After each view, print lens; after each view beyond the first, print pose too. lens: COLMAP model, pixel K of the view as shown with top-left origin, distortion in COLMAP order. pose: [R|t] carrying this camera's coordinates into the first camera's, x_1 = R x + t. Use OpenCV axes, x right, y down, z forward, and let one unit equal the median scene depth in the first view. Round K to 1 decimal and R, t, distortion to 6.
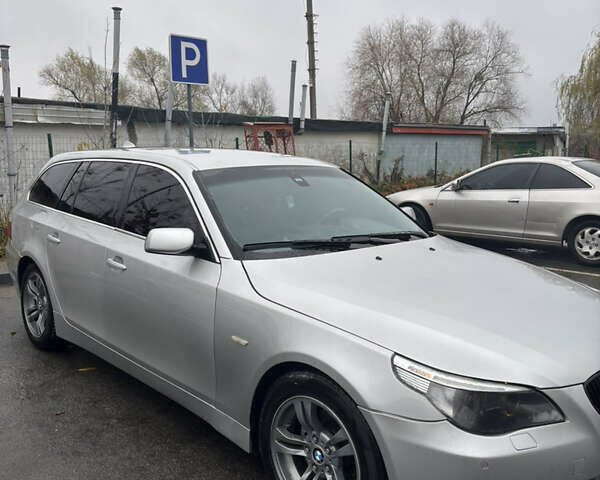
lens RADIAL K [[602.7, 0, 301.3], [0, 602.7, 236.5], [0, 0, 1]] dist [0.007887, 0.000000]
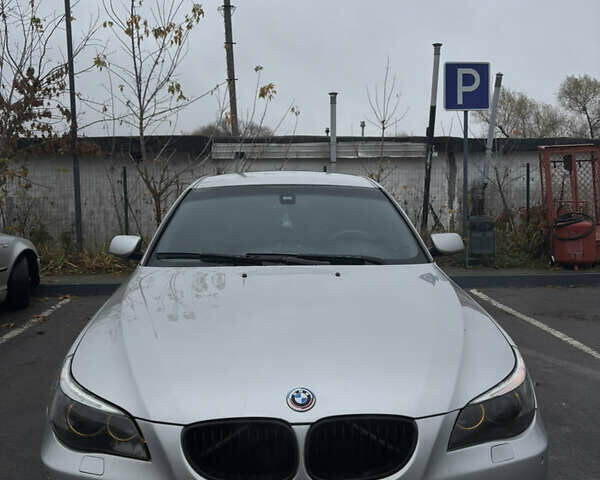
lens RADIAL K [[602.7, 0, 304.4], [0, 602.7, 245.8], [0, 0, 1]] dist [0.007887, 0.000000]
pose [[0.760407, 0.049346, -0.647570, 0.248444], [-0.076421, 0.996981, -0.013765, -0.001694], [0.644935, 0.059955, 0.761882, 0.100106]]
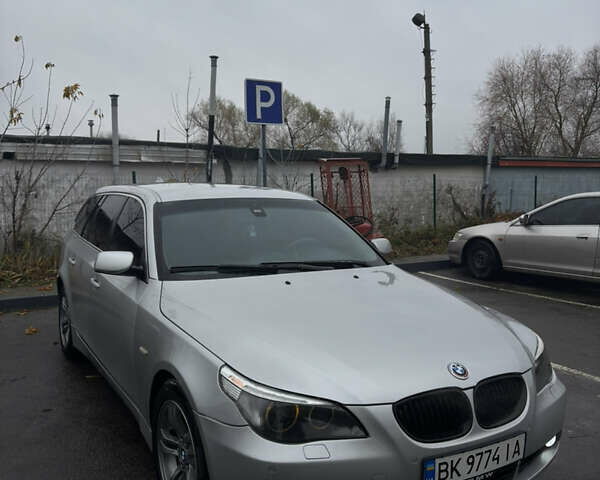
lens RADIAL K [[602.7, 0, 300.8], [0, 602.7, 242.9], [0, 0, 1]] dist [0.007887, 0.000000]
pose [[0.973783, 0.015240, -0.226969, 0.119863], [-0.026038, 0.998663, -0.044656, 0.003645], [0.225985, 0.049395, 0.972878, -0.013882]]
